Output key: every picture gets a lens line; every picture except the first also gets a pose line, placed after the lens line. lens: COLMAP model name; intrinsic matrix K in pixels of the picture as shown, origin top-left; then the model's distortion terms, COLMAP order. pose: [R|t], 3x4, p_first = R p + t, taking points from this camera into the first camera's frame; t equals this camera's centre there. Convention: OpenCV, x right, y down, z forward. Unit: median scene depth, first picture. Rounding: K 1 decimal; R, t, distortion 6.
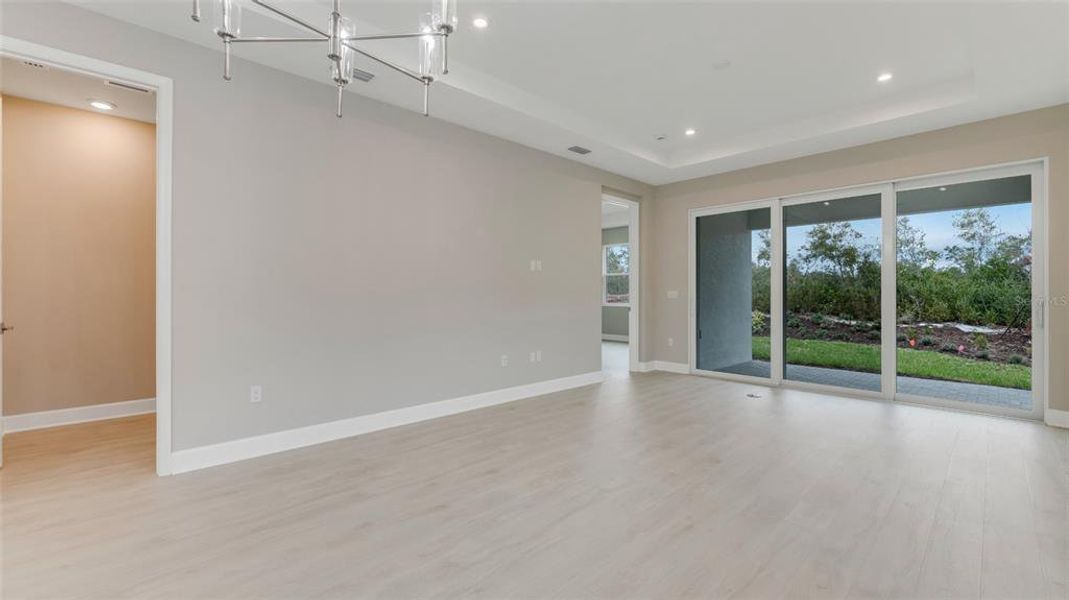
lens RADIAL K [[447.9, 0, 559.5], [0, 447.9, 294.4], [0, 0, 1]] dist [-0.014398, 0.000139]
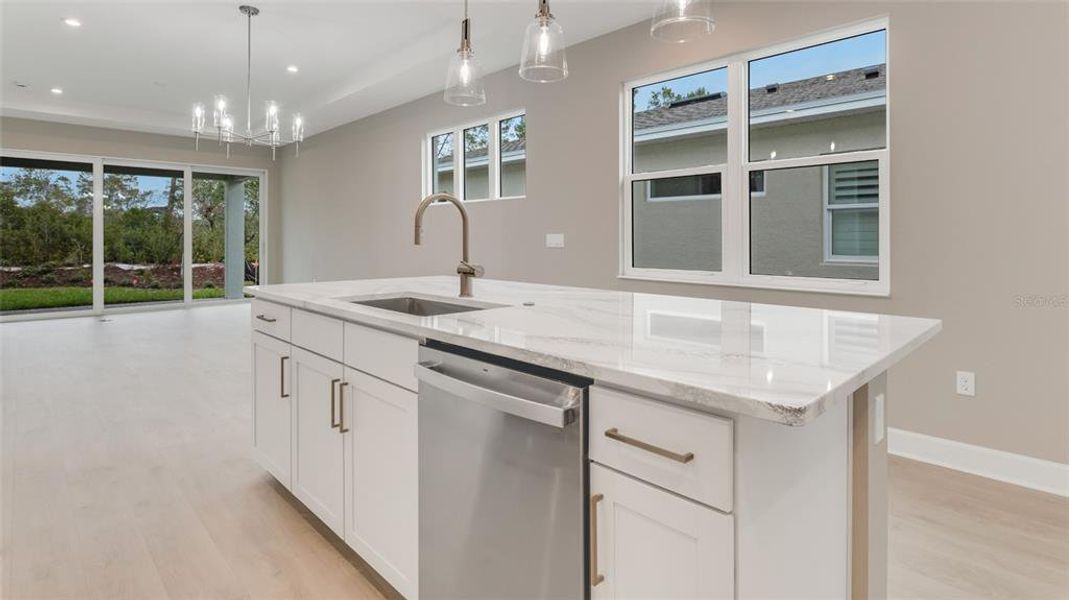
lens RADIAL K [[529.6, 0, 527.1], [0, 529.6, 241.6], [0, 0, 1]] dist [0.035593, -0.000381]
pose [[0.018211, -0.006257, 0.999815, -0.496459], [-0.000562, 0.999980, 0.006269, 0.000565], [-0.999834, -0.000676, 0.018207, -0.091640]]
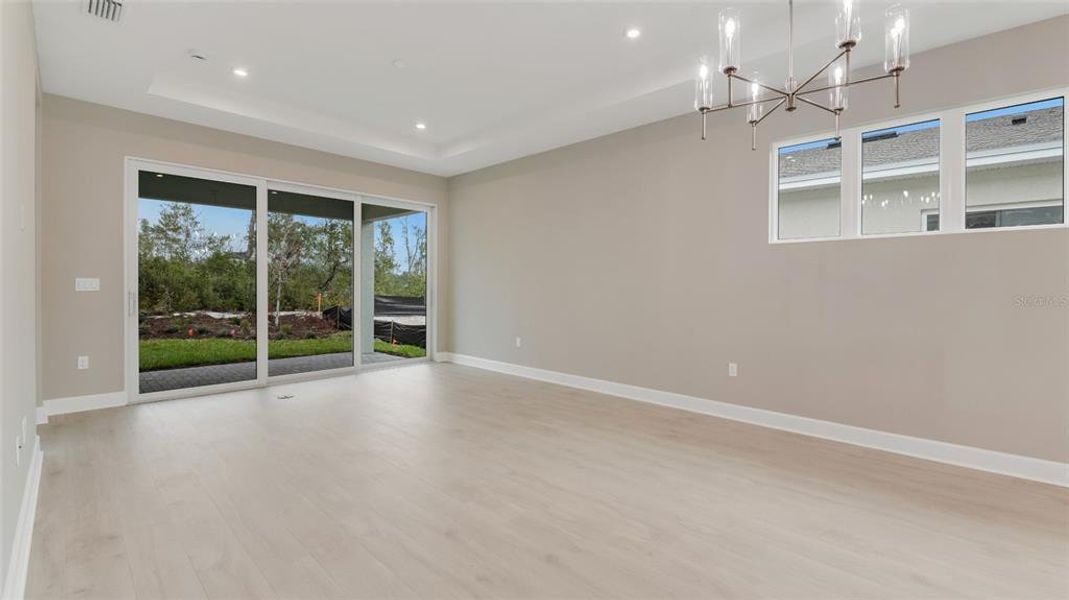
lens RADIAL K [[447.9, 0, 559.5], [0, 447.9, 294.4], [0, 0, 1]] dist [-0.014398, 0.000139]
pose [[-0.081878, -0.019493, 0.996452, -0.244350], [-0.007424, 0.999793, 0.018949, -0.001270], [-0.996615, -0.005846, -0.082006, 0.247009]]
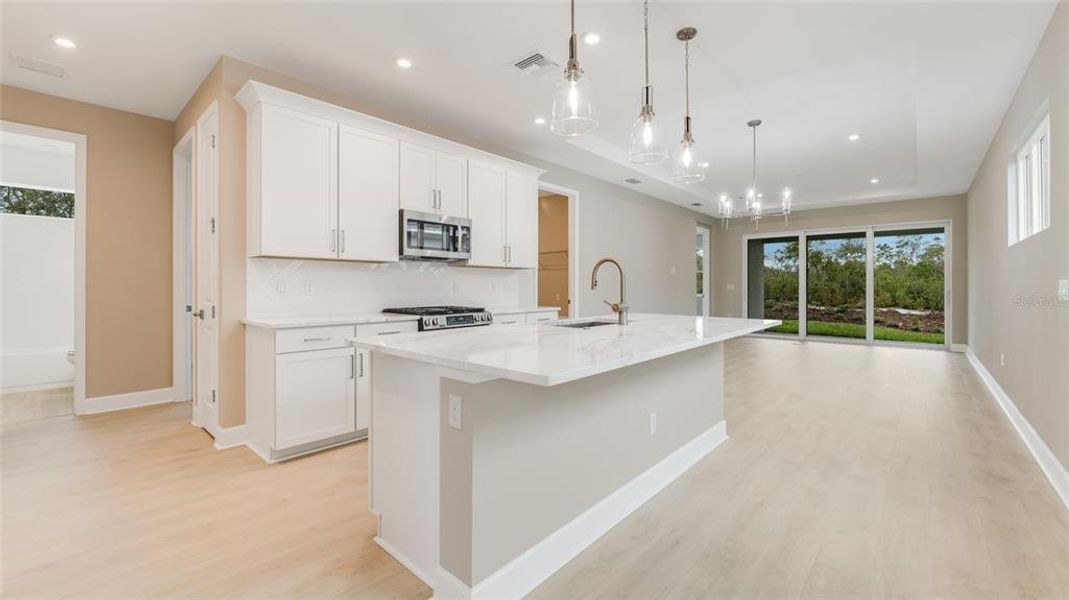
lens RADIAL K [[441.3, 0, 535.8], [0, 441.3, 286.1], [0, 0, 1]] dist [0.000551, 0.000157]
pose [[0.998072, 0.002175, 0.062029, -0.341001], [-0.002099, 0.999997, -0.001285, 0.000102], [-0.062032, 0.001152, 0.998074, -0.335159]]
